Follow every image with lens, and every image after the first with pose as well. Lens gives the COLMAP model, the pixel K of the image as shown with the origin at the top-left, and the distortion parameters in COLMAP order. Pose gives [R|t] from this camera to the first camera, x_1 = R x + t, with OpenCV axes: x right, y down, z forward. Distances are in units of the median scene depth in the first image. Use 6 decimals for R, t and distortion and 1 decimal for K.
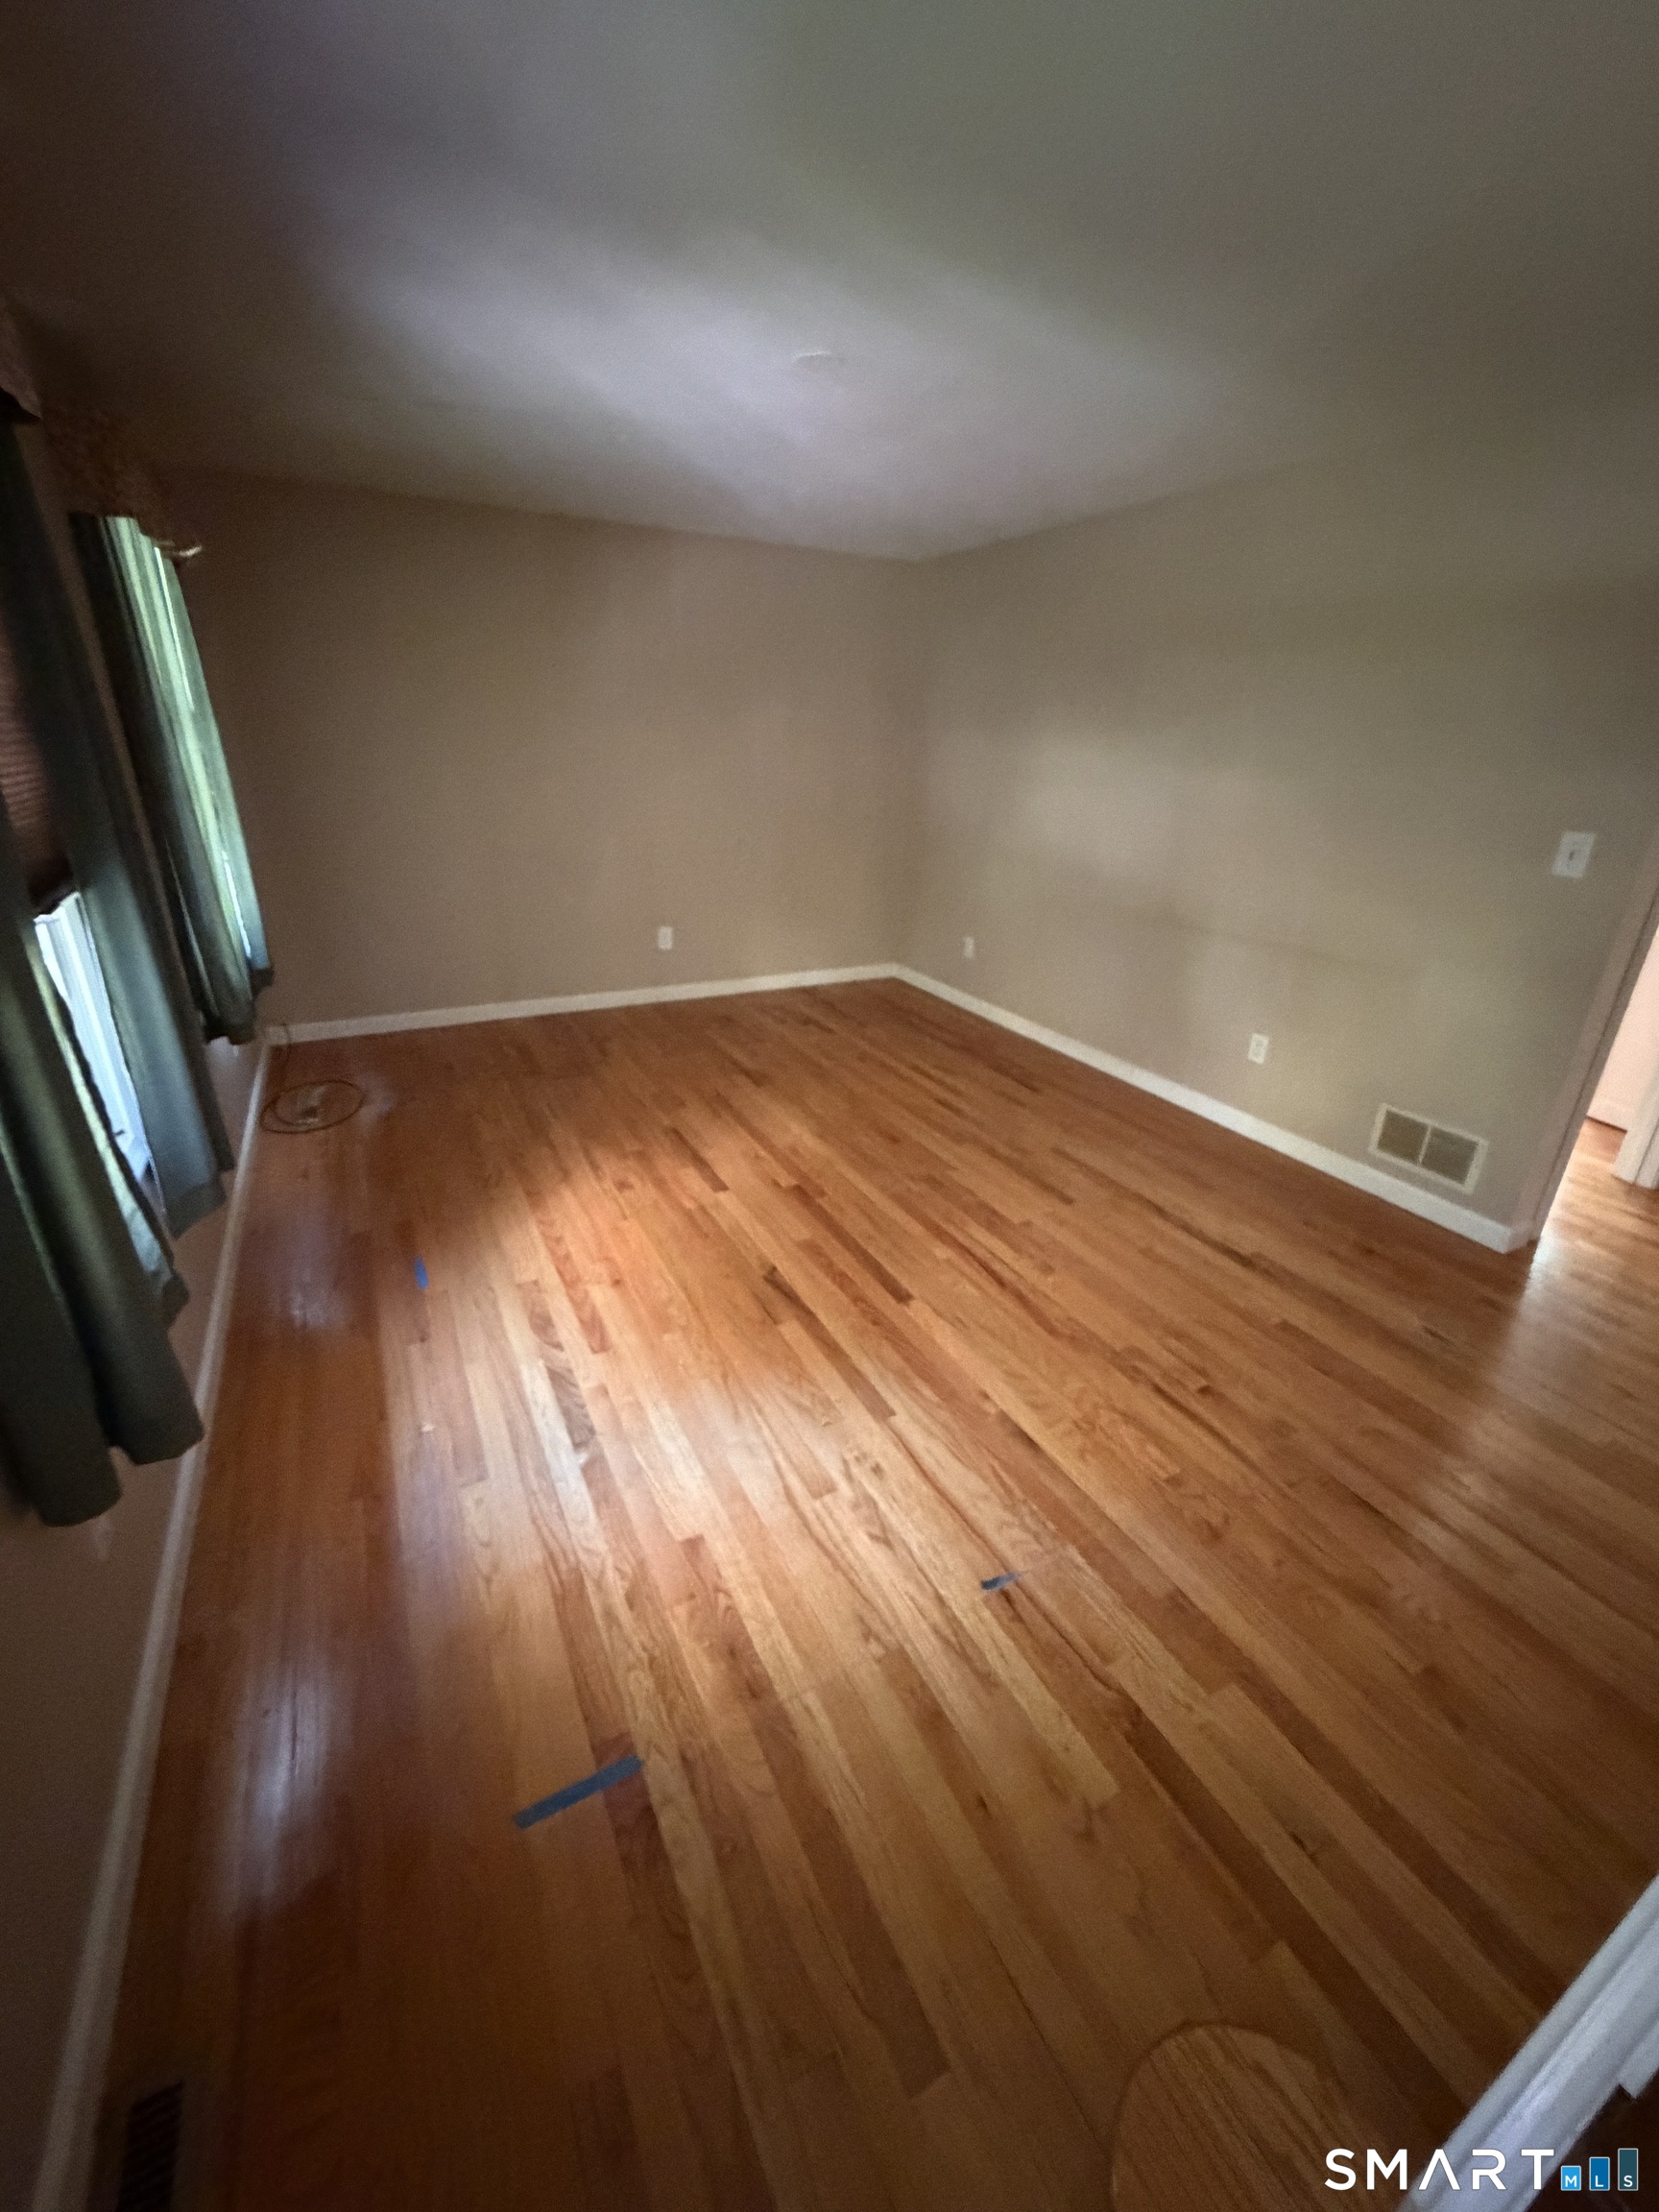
lens RADIAL K [[878.5, 0, 829.5], [0, 878.5, 1106.0], [0, 0, 1]] dist [0.001323, 0.000086]
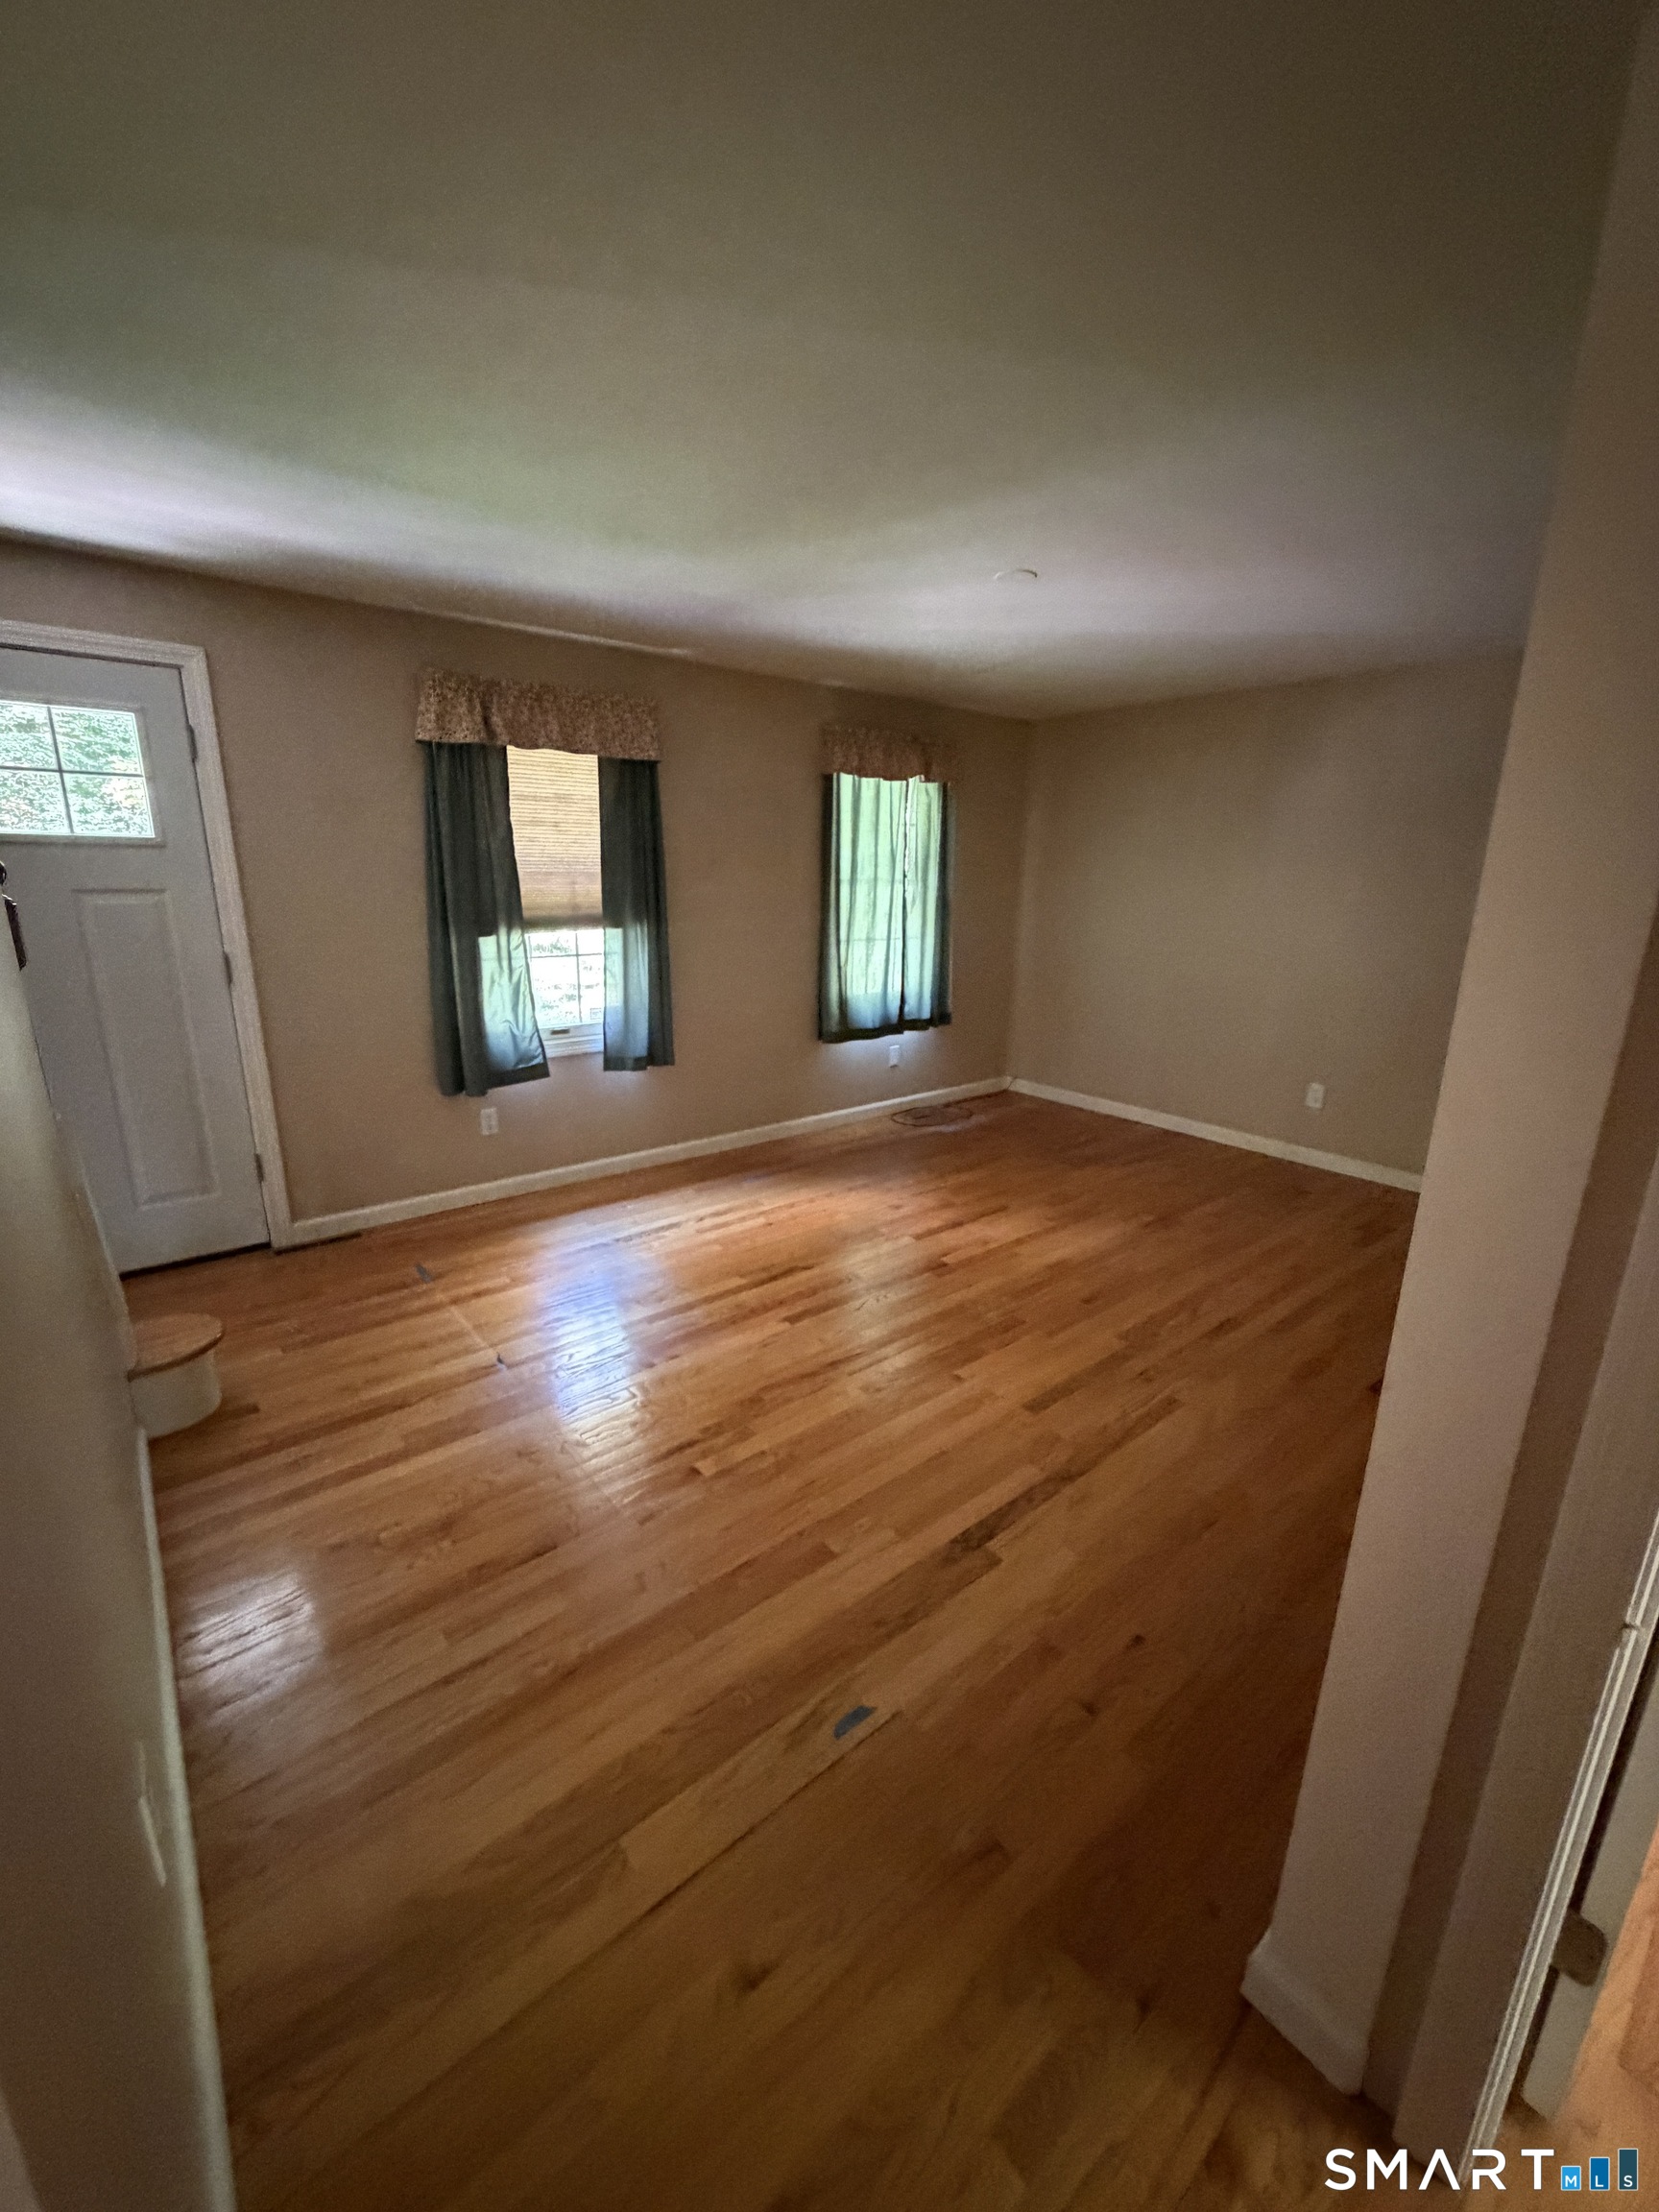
lens RADIAL K [[878.5, 0, 829.5], [0, 878.5, 1106.0], [0, 0, 1]] dist [0.001323, 0.000086]
pose [[0.203776, 0.231797, -0.951181, 1.007259], [-0.389313, 0.910631, 0.138512, -0.198881], [0.898282, 0.342082, 0.275806, 0.543944]]
